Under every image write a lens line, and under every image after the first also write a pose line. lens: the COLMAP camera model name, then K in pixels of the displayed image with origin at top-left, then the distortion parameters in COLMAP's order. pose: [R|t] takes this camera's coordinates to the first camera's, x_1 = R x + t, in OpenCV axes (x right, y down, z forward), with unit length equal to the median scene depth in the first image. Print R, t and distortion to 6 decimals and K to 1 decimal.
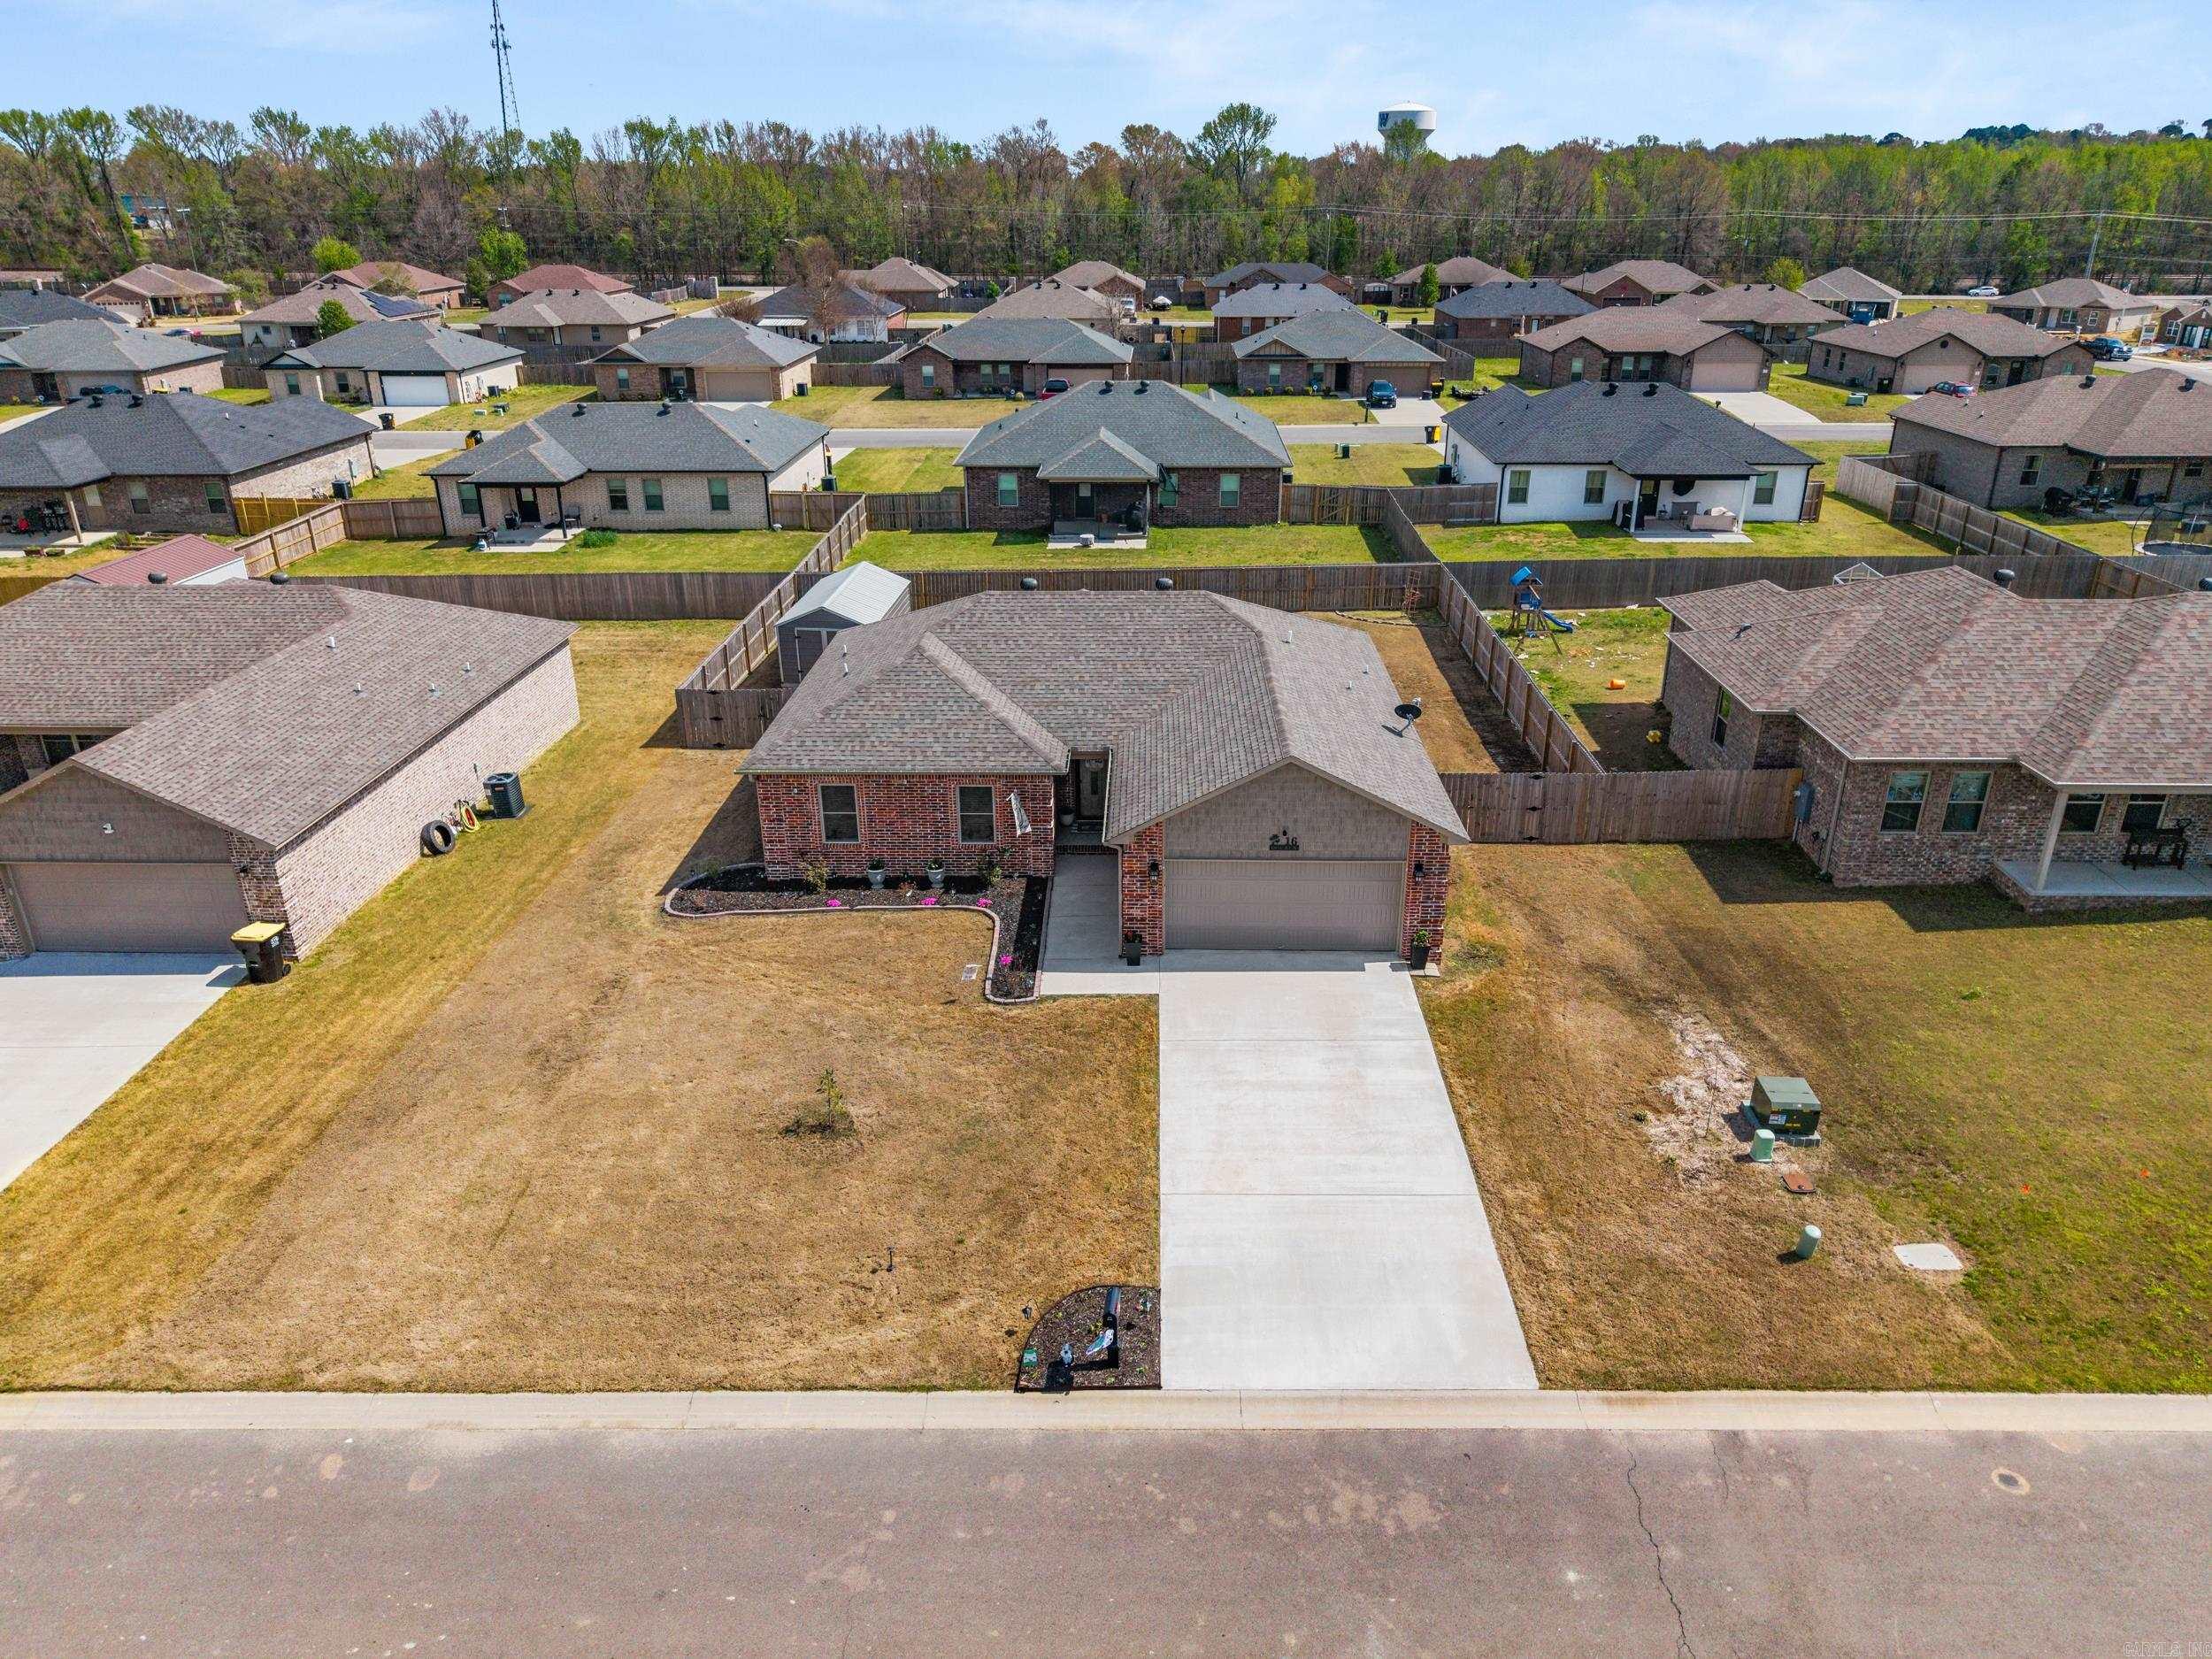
lens RADIAL K [[1516.8, 0, 1139.7], [0, 1516.8, 830.1], [0, 0, 1]] dist [0.058773, -0.072255]
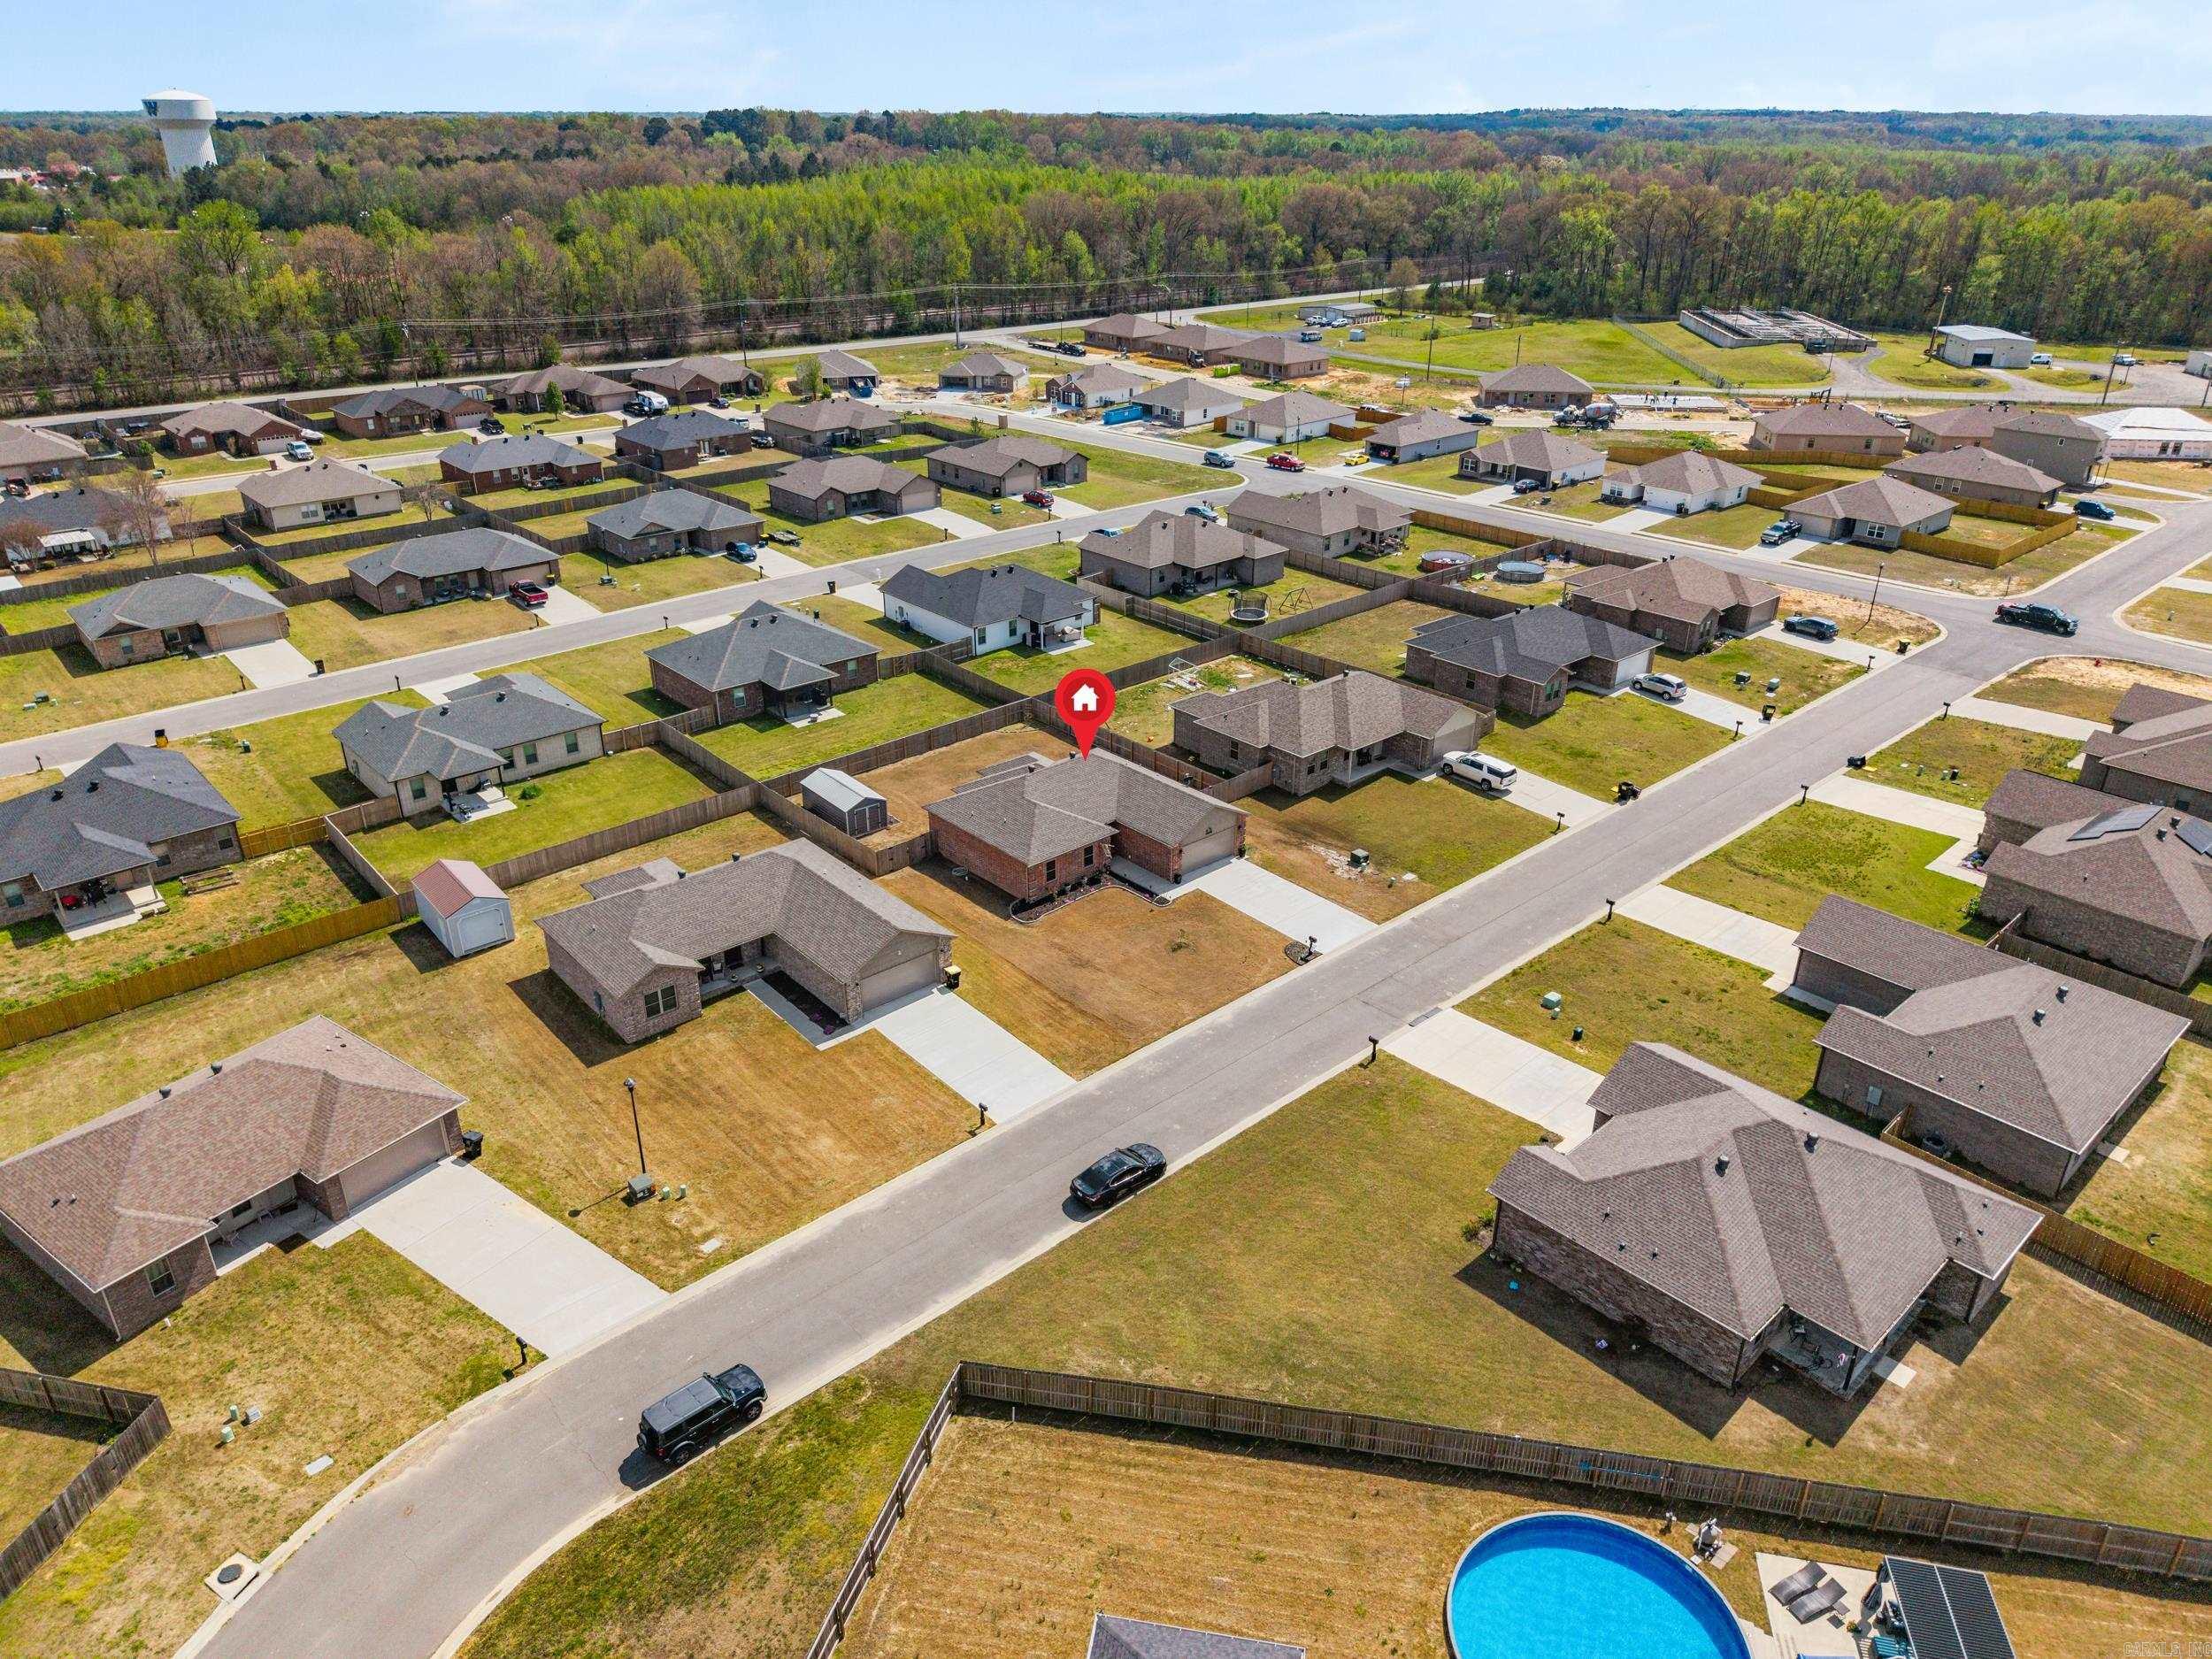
lens RADIAL K [[1516.8, 0, 1139.7], [0, 1516.8, 830.1], [0, 0, 1]] dist [0.058773, -0.072255]
pose [[0.731263, -0.288128, 0.618253, -2.052187], [0.256336, 0.956047, 0.142360, -0.503065], [-0.632097, 0.054378, 0.772979, -1.420396]]
